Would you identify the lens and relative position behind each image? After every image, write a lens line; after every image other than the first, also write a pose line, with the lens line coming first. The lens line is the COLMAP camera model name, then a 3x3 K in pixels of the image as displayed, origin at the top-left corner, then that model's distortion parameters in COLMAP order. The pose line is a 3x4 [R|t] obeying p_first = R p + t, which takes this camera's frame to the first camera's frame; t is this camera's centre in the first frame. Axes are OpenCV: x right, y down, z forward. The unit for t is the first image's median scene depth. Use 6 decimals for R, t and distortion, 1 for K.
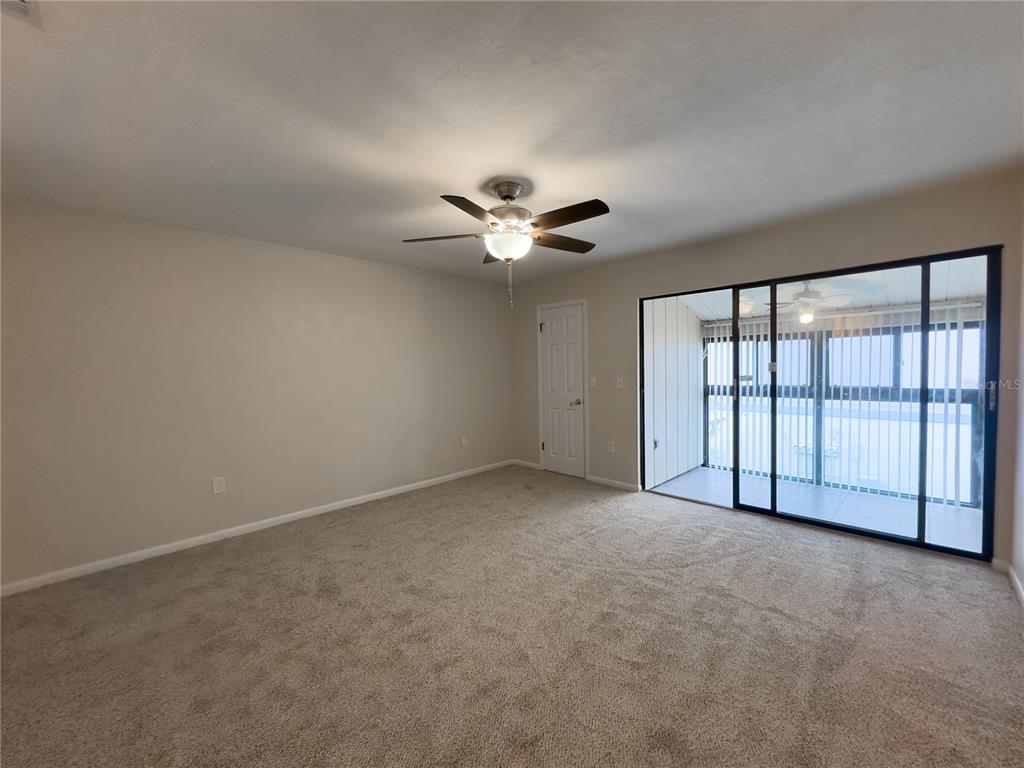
lens RADIAL K [[411.4, 0, 512.0], [0, 411.4, 384.0], [0, 0, 1]] dist [0.000458, 0.000163]
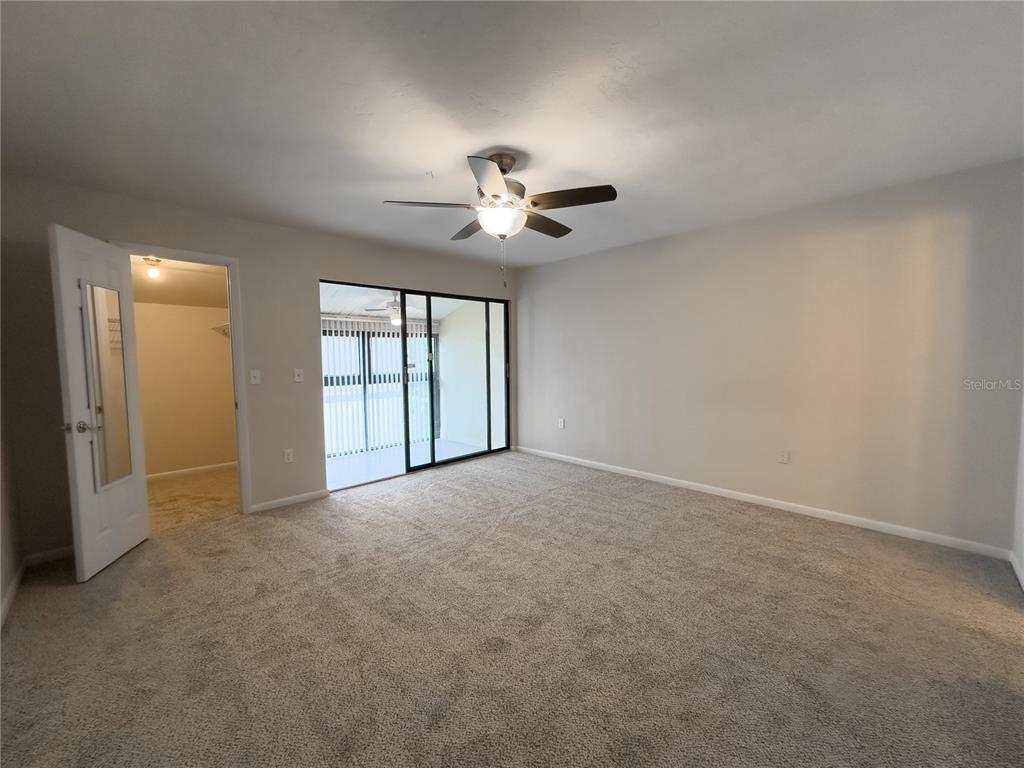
lens RADIAL K [[409.6, 0, 512.0], [0, 409.6, 384.0], [0, 0, 1]] dist [-0.000812, 0.000143]
pose [[0.007127, -0.047708, 0.998836, -0.706992], [0.053401, 0.997454, 0.047261, -0.001999], [-0.998548, 0.053002, 0.009656, 0.711706]]
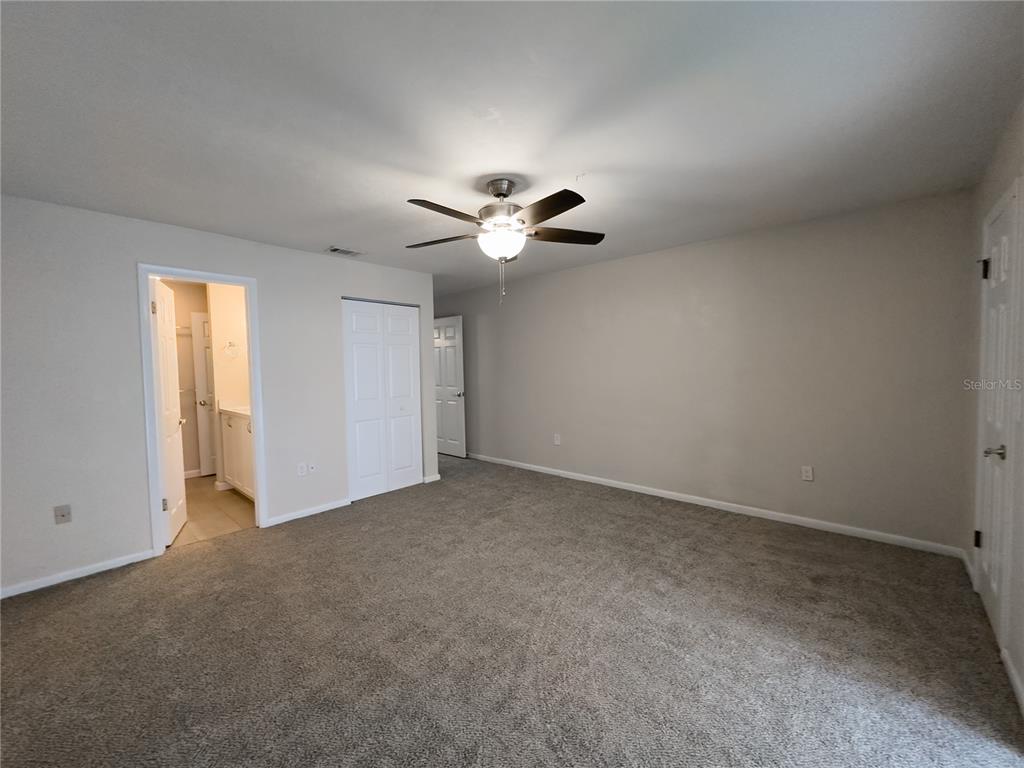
lens RADIAL K [[409.6, 0, 512.0], [0, 409.6, 384.0], [0, 0, 1]] dist [-0.000812, 0.000143]
pose [[0.050128, 0.068116, -0.996417, 0.711573], [-0.025523, 0.997433, 0.066901, -0.048979], [0.998417, 0.022078, 0.051738, 0.703879]]
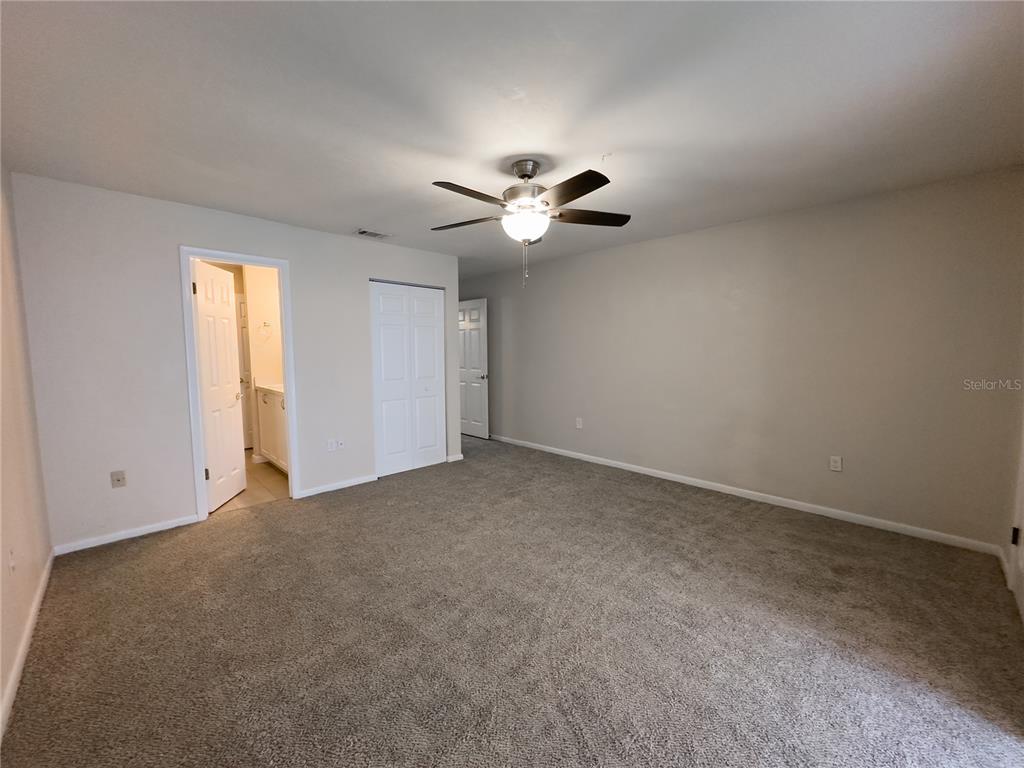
lens RADIAL K [[409.6, 0, 512.0], [0, 409.6, 384.0], [0, 0, 1]] dist [-0.000812, 0.000143]
pose [[-0.011194, 0.107904, -0.994098, 0.722042], [-0.038457, 0.993379, 0.108259, -0.047109], [0.999198, 0.039442, -0.006970, 0.709545]]
